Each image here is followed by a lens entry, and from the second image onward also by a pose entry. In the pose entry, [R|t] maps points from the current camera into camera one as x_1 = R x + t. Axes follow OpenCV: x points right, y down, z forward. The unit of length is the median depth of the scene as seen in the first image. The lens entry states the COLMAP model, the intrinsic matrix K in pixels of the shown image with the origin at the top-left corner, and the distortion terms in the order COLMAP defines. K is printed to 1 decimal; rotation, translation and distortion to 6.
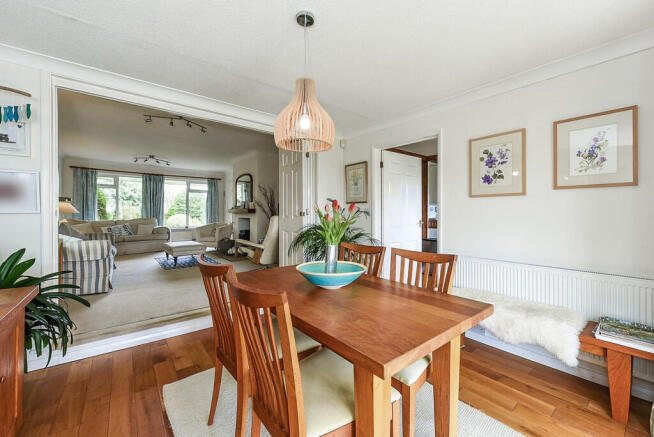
lens RADIAL K [[263.7, 0, 339.1], [0, 263.7, 216.8], [0, 0, 1]] dist [0.001486, 0.000251]
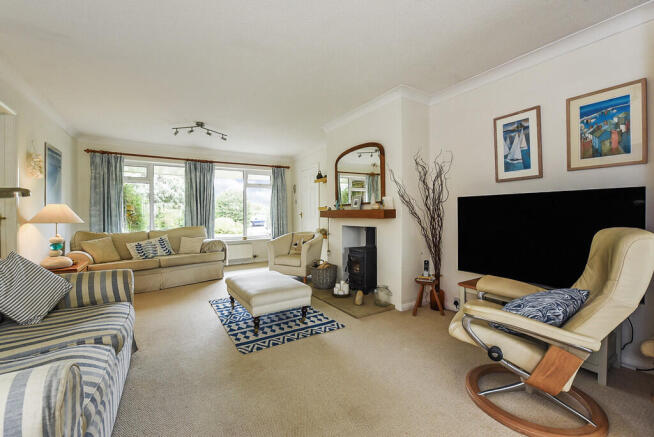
lens RADIAL K [[265.9, 0, 327.0], [0, 265.9, 218.5], [0, 0, 1]] dist [-0.000729, -0.000077]
pose [[0.989660, -0.012652, -0.142875, -0.305746], [0.013455, 0.999899, 0.004652, -0.014064], [0.142802, -0.006526, 0.989730, 0.397762]]
